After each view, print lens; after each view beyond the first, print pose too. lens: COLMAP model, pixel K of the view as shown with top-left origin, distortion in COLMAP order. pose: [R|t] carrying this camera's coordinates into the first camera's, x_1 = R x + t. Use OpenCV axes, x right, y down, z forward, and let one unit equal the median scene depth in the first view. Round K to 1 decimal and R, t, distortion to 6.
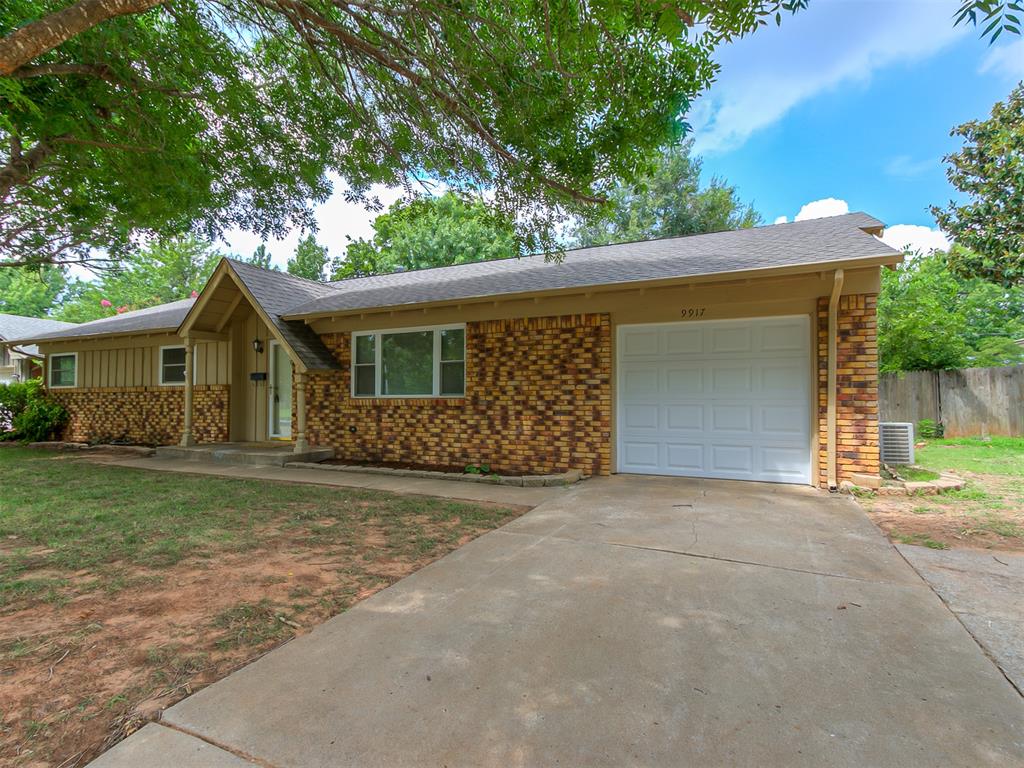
lens RADIAL K [[531.6, 0, 511.7], [0, 531.6, 391.0], [0, 0, 1]] dist [0.002600, 0.004471]
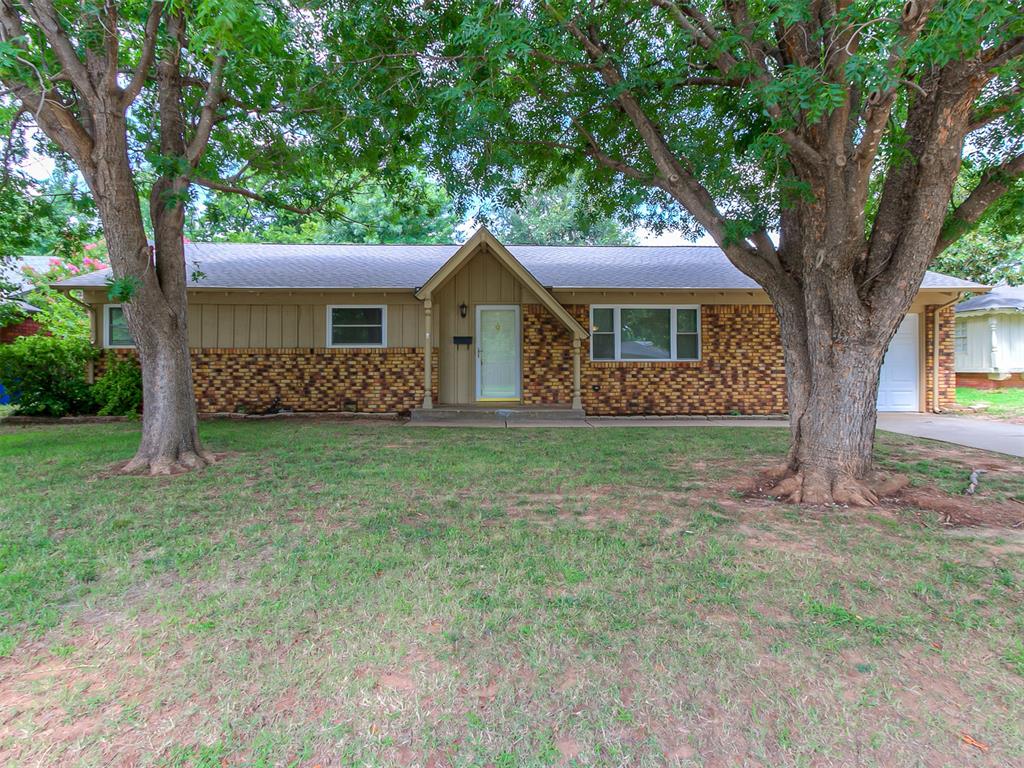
lens RADIAL K [[531.6, 0, 509.3], [0, 531.6, 375.9], [0, 0, 1]] dist [0.002600, 0.004471]
pose [[0.881459, -0.002310, 0.472255, -1.113005], [-0.006582, 0.999831, 0.017175, 0.028983], [-0.472215, -0.018248, 0.881295, 0.057314]]
